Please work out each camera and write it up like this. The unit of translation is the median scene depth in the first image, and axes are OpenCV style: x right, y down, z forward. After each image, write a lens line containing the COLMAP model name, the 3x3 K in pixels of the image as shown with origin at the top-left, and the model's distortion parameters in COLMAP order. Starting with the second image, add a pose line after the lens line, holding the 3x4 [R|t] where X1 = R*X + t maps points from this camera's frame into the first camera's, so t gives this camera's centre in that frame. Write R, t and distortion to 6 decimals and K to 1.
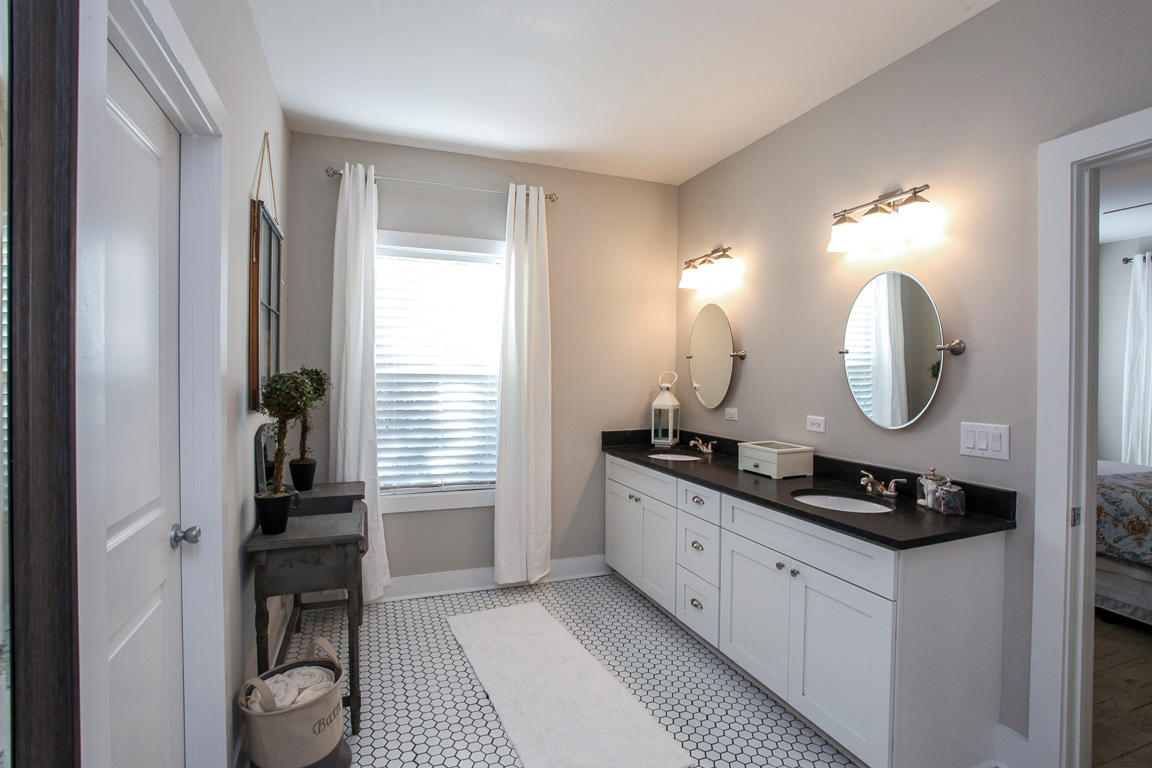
lens RADIAL K [[557.9, 0, 577.6], [0, 557.9, 375.4], [0, 0, 1]] dist [-0.063316, 0.022277]
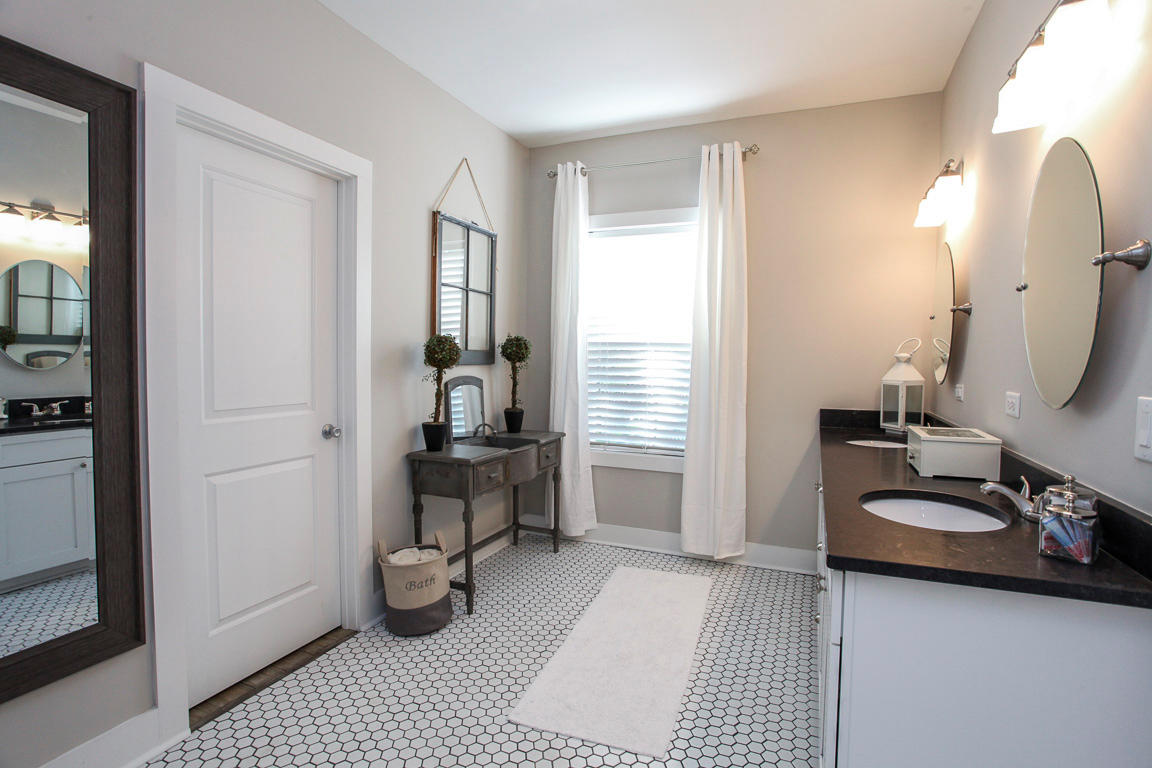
lens RADIAL K [[557.9, 0, 575.7], [0, 557.9, 374.0], [0, 0, 1]] dist [-0.063316, 0.022277]
pose [[0.715876, 0.023512, -0.697832, 0.413891], [-0.011013, 0.999689, 0.022385, 0.035901], [0.698141, -0.008340, 0.715912, 0.150416]]
